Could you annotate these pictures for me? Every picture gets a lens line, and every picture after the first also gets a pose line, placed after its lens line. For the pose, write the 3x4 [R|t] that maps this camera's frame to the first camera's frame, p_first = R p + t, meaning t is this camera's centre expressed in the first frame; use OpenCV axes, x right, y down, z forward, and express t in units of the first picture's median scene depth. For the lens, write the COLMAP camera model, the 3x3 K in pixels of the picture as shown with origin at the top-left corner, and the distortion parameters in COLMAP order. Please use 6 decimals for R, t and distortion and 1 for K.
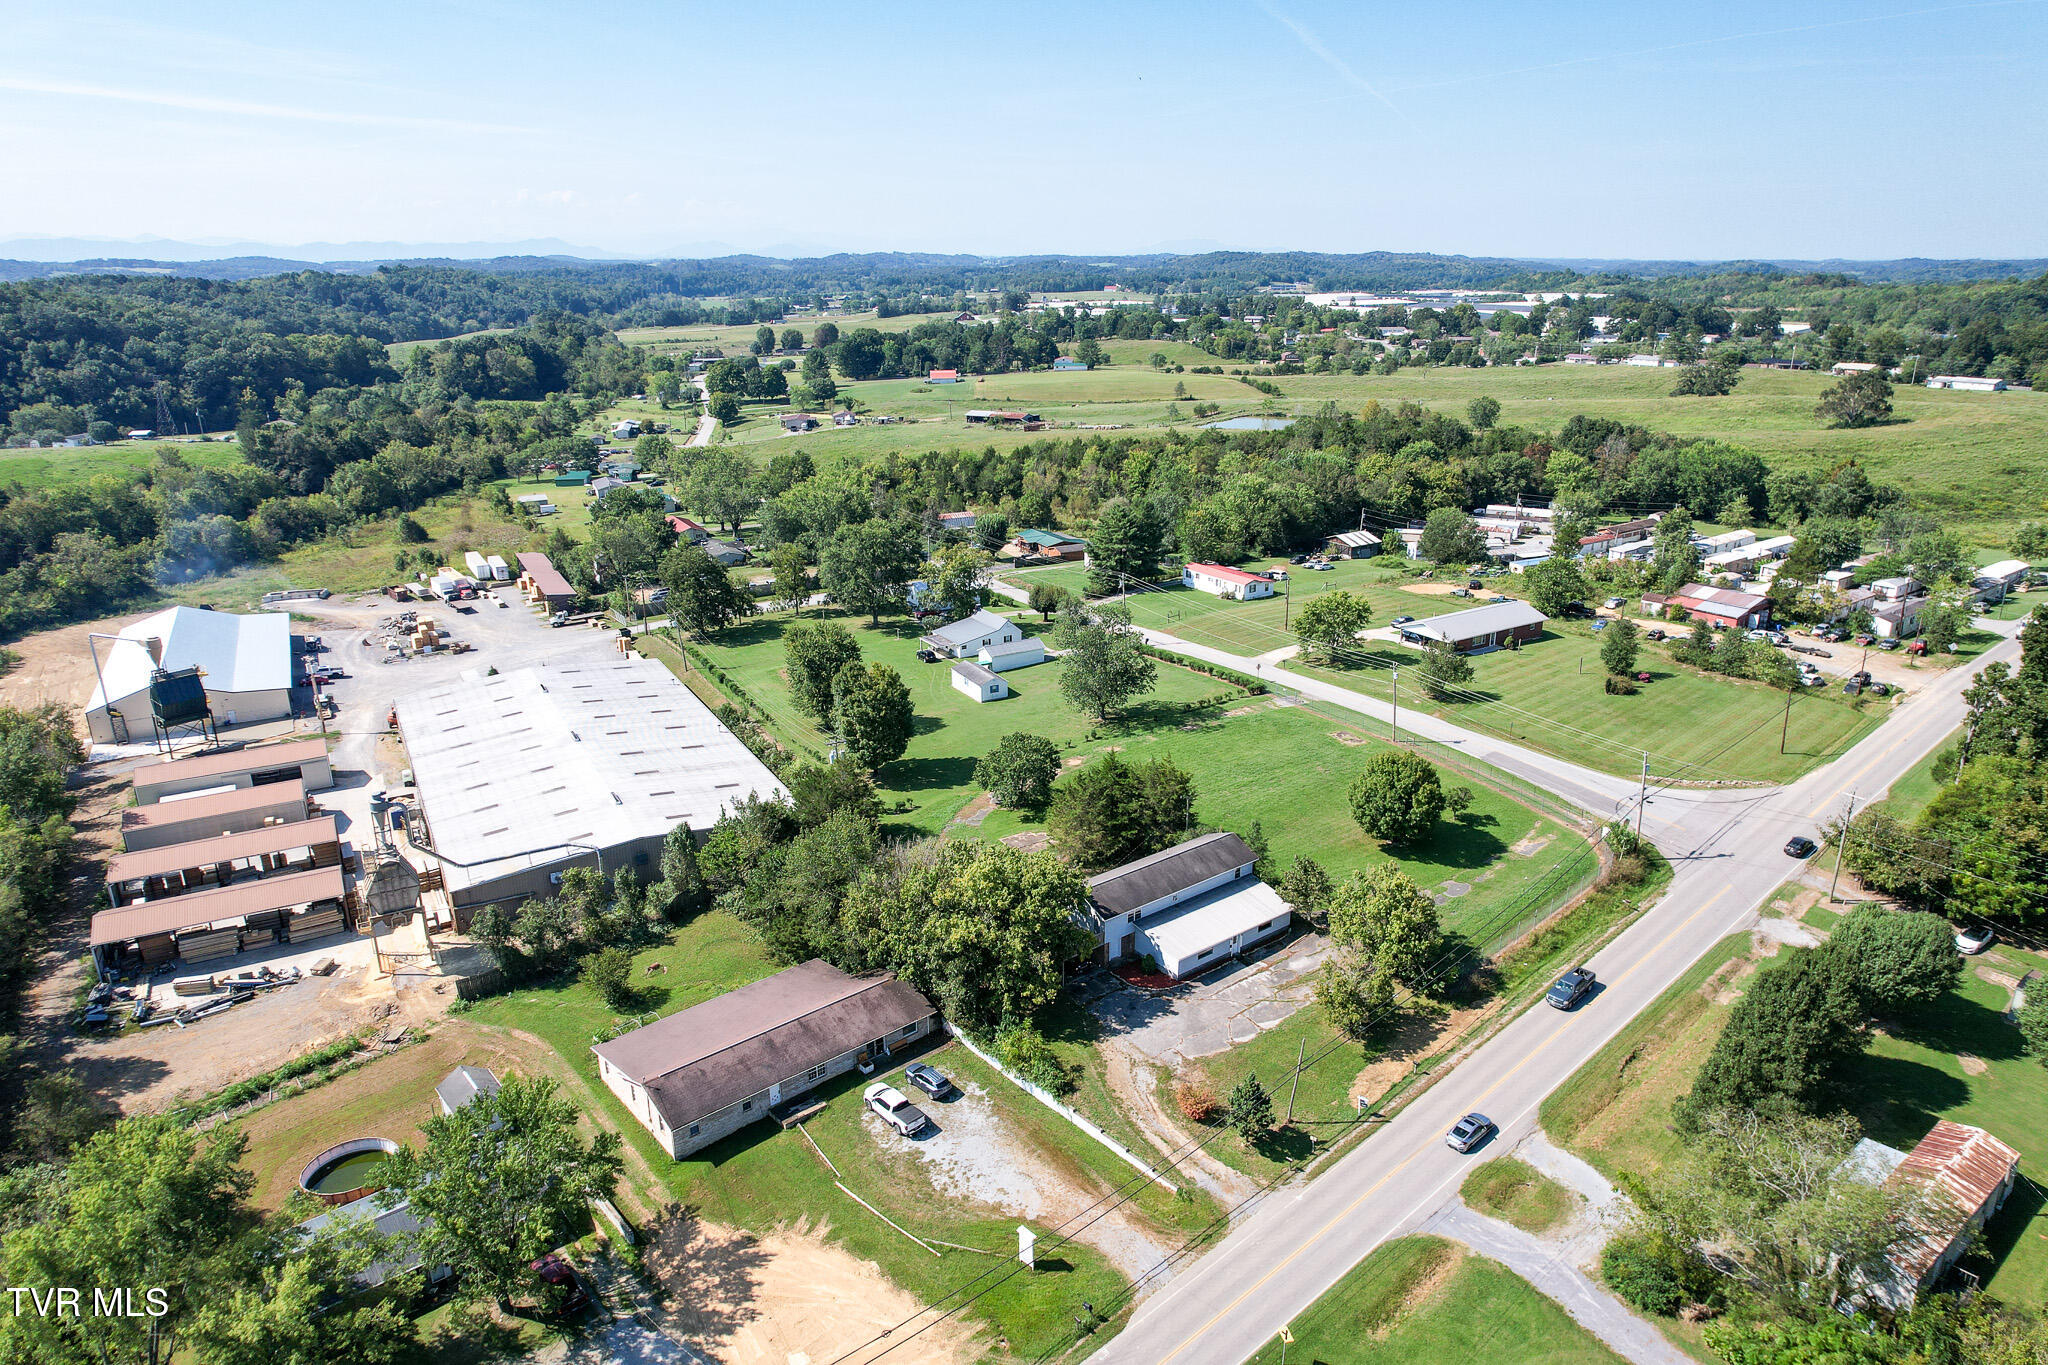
lens RADIAL K [[1305.7, 0, 1024.7], [0, 1305.7, 686.7], [0, 0, 1]] dist [-0.064192, 0.059298]
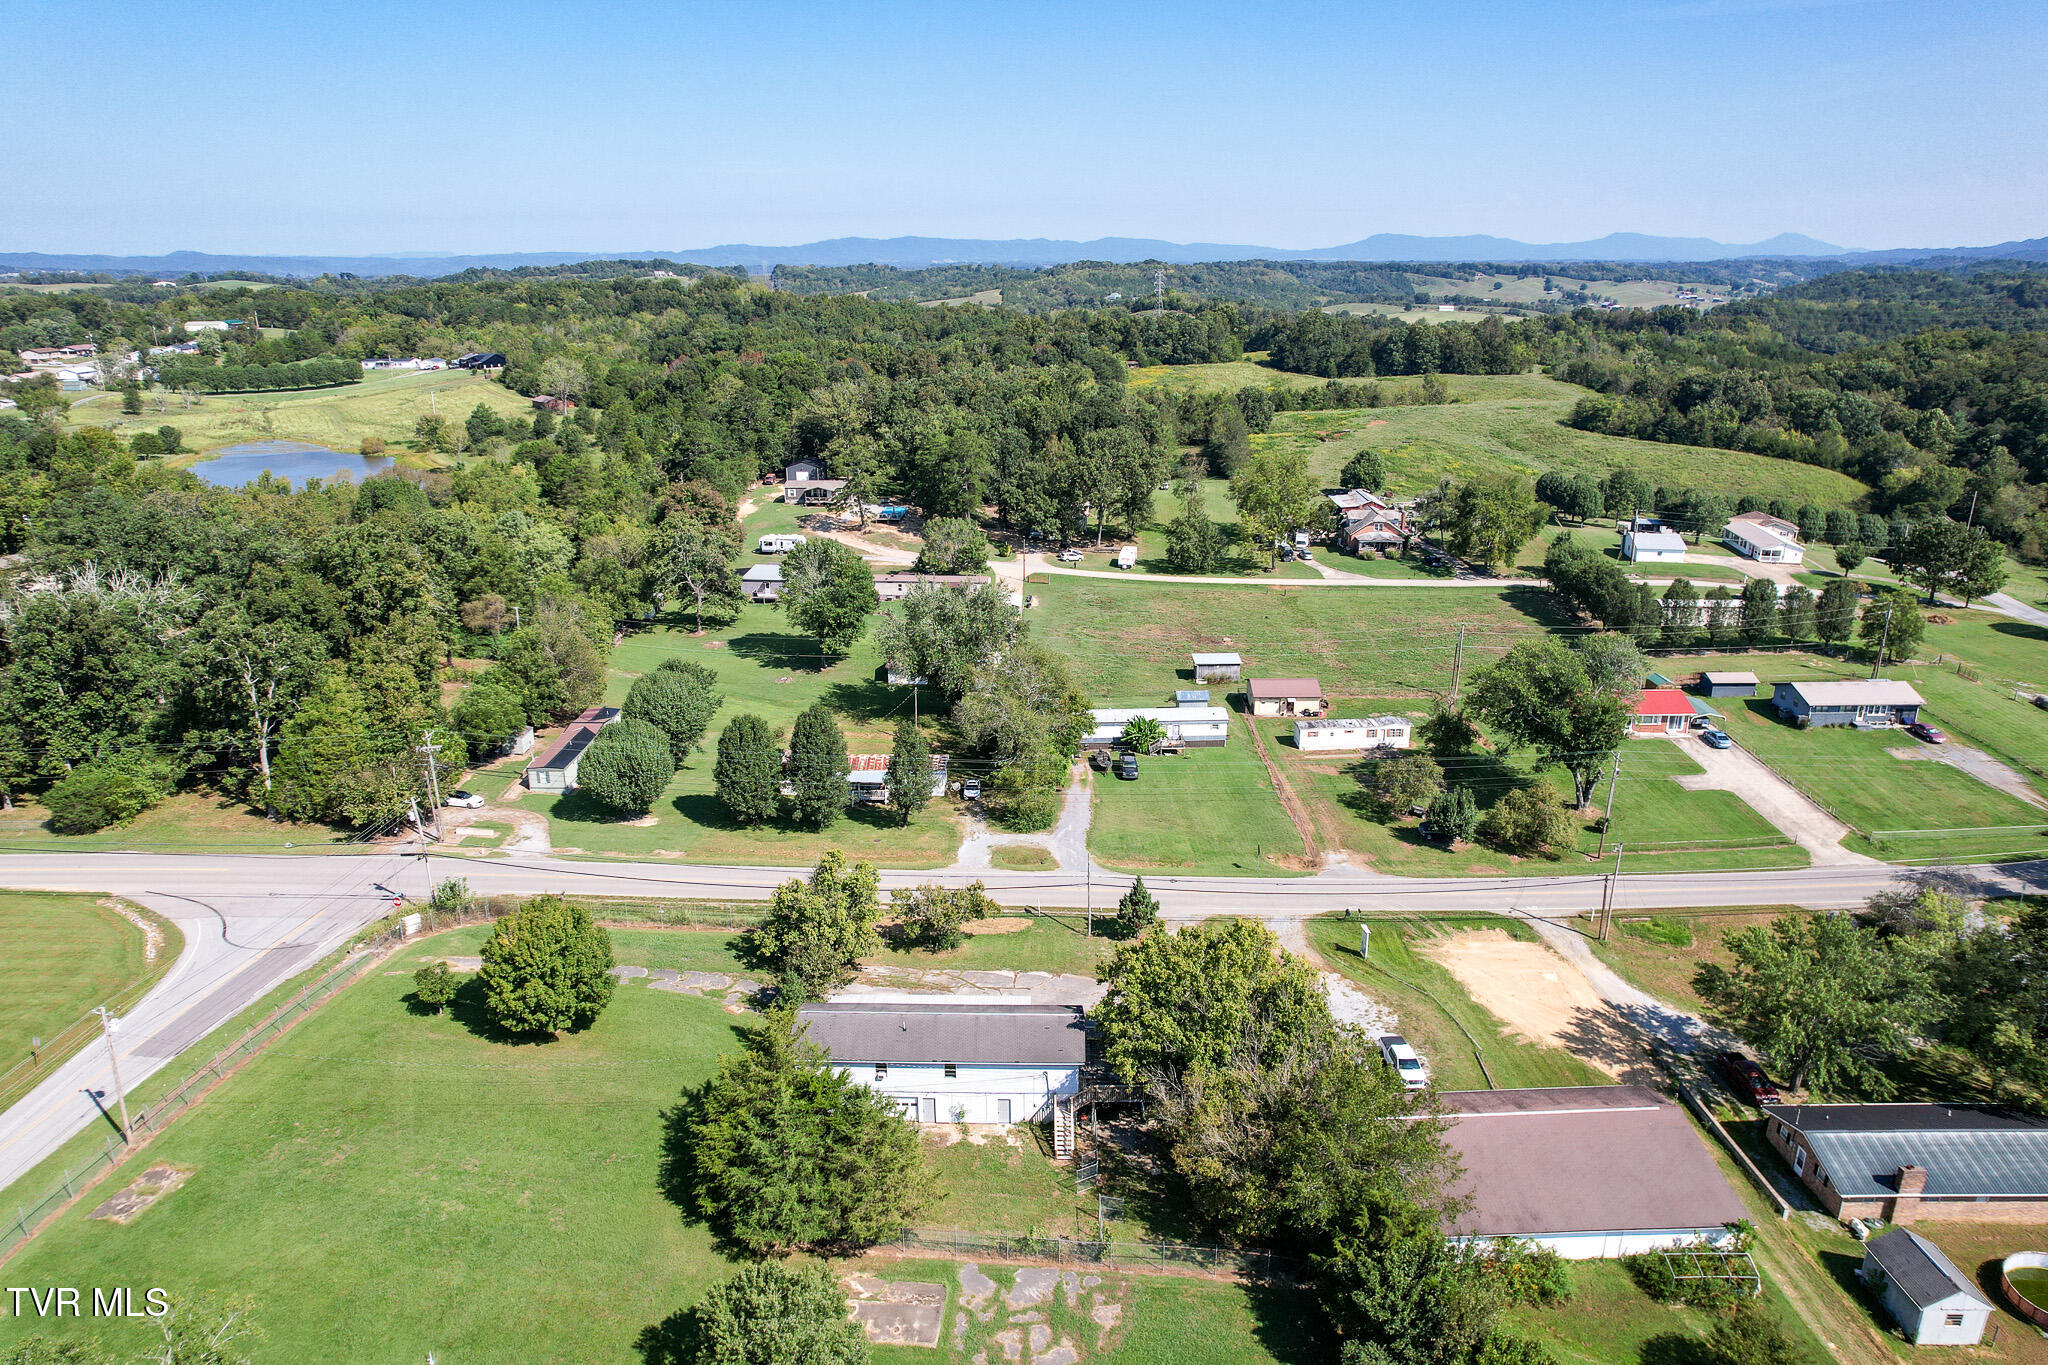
lens RADIAL K [[1305.7, 0, 1024.7], [0, 1305.7, 686.7], [0, 0, 1]] dist [-0.064192, 0.059298]
pose [[-0.774858, -0.199398, 0.599863, -0.418801], [0.208760, 0.814989, 0.540567, -0.504806], [-0.596670, 0.544090, -0.589874, 1.633482]]
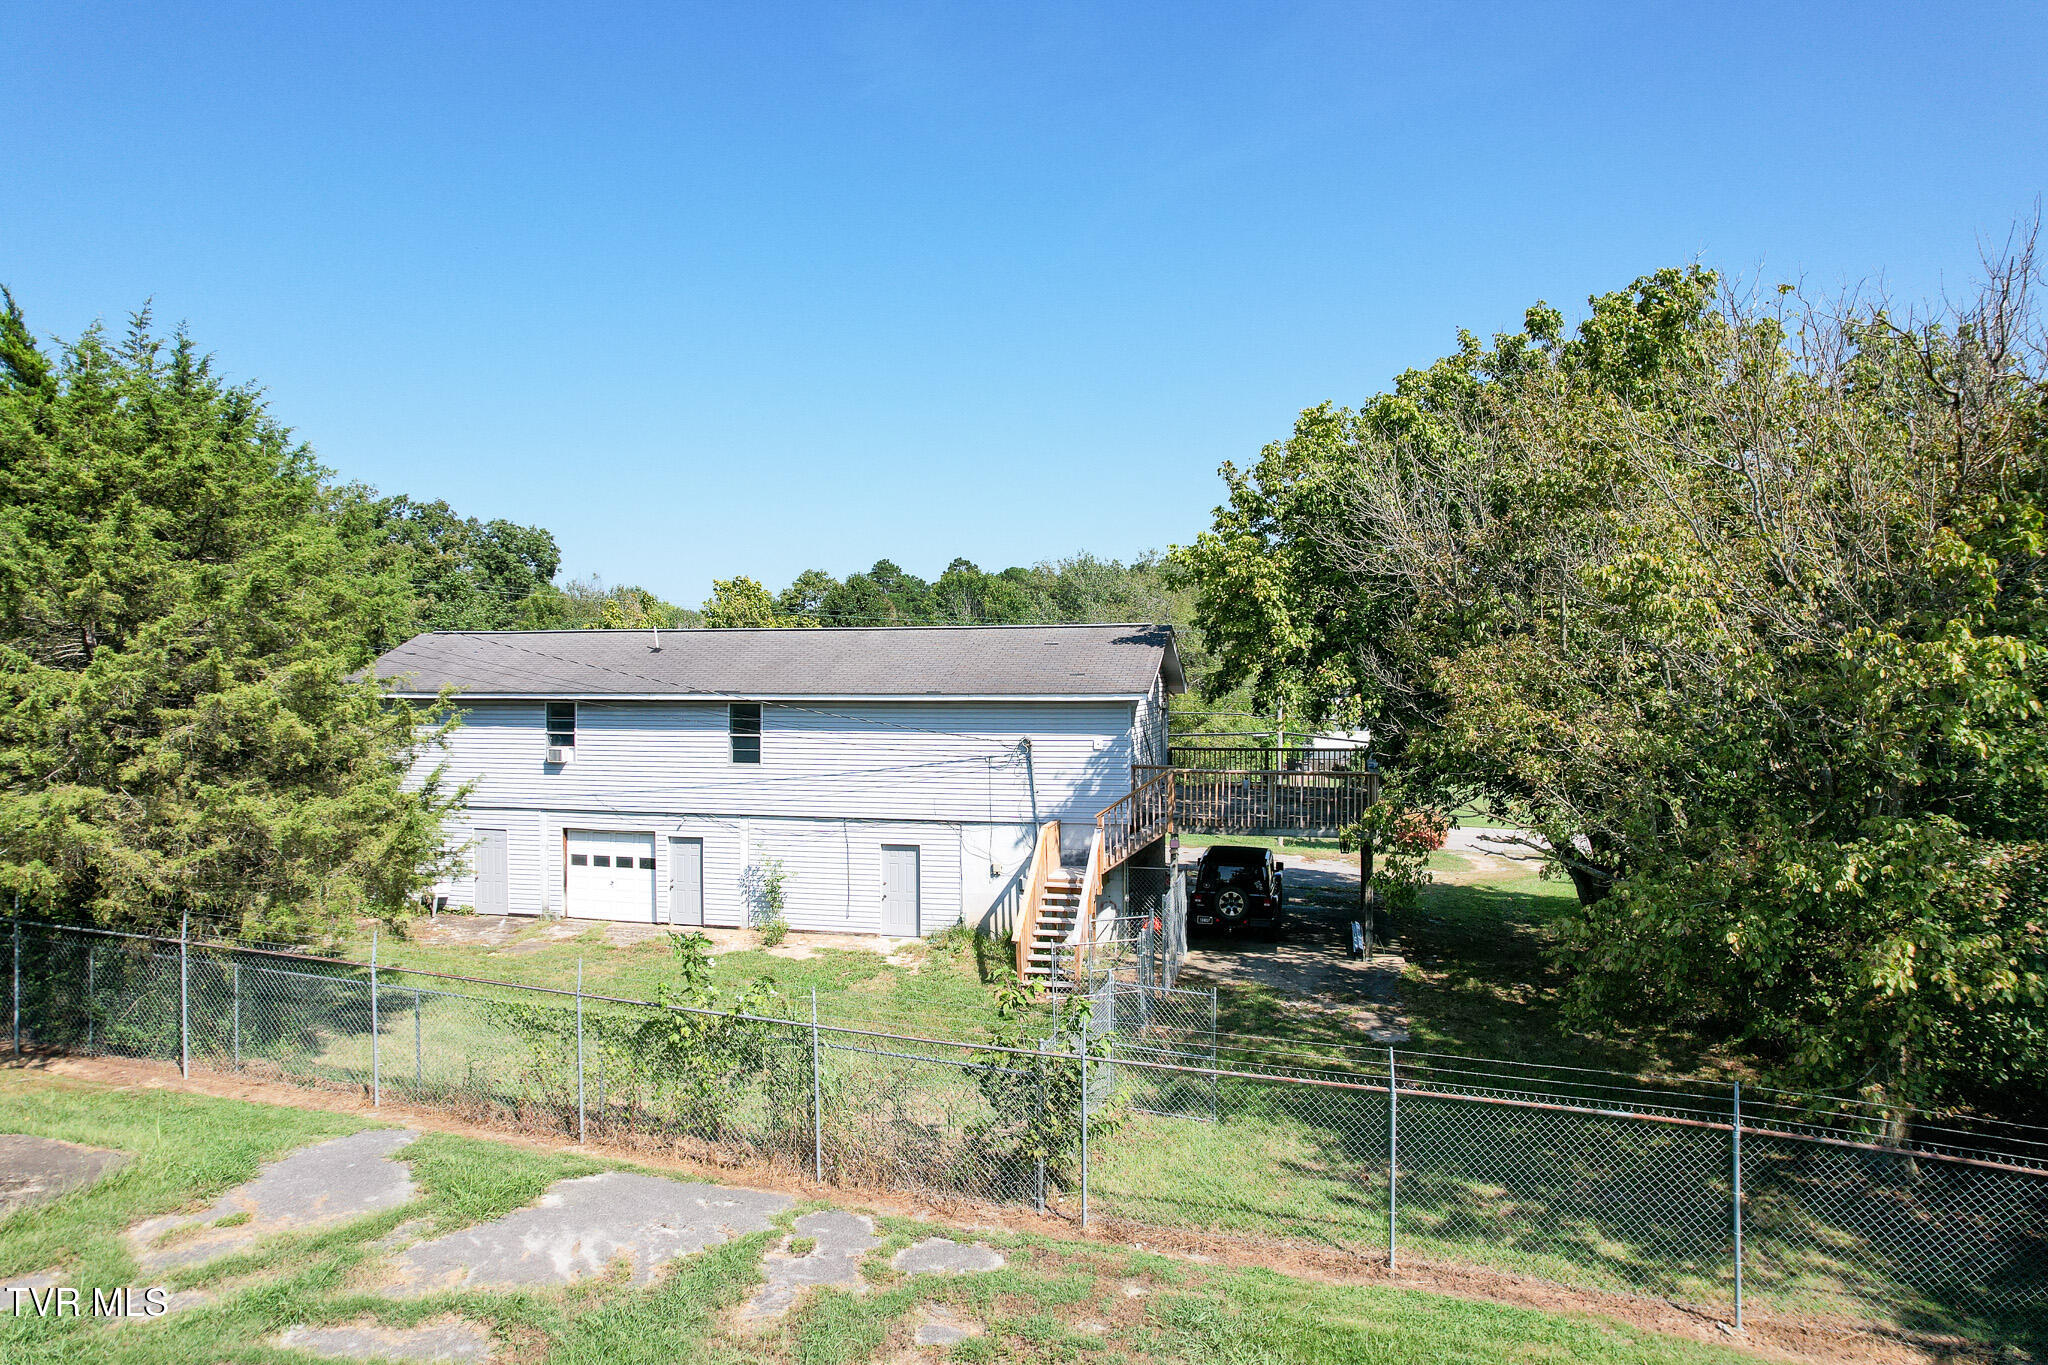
lens RADIAL K [[1305.7, 0, 1024.7], [0, 1305.7, 686.7], [0, 0, 1]] dist [-0.064192, 0.059298]
pose [[-0.616365, -0.014436, 0.787328, -0.167385], [0.257275, 0.941272, 0.218668, 0.120761], [-0.744247, 0.337339, -0.576454, 1.400542]]
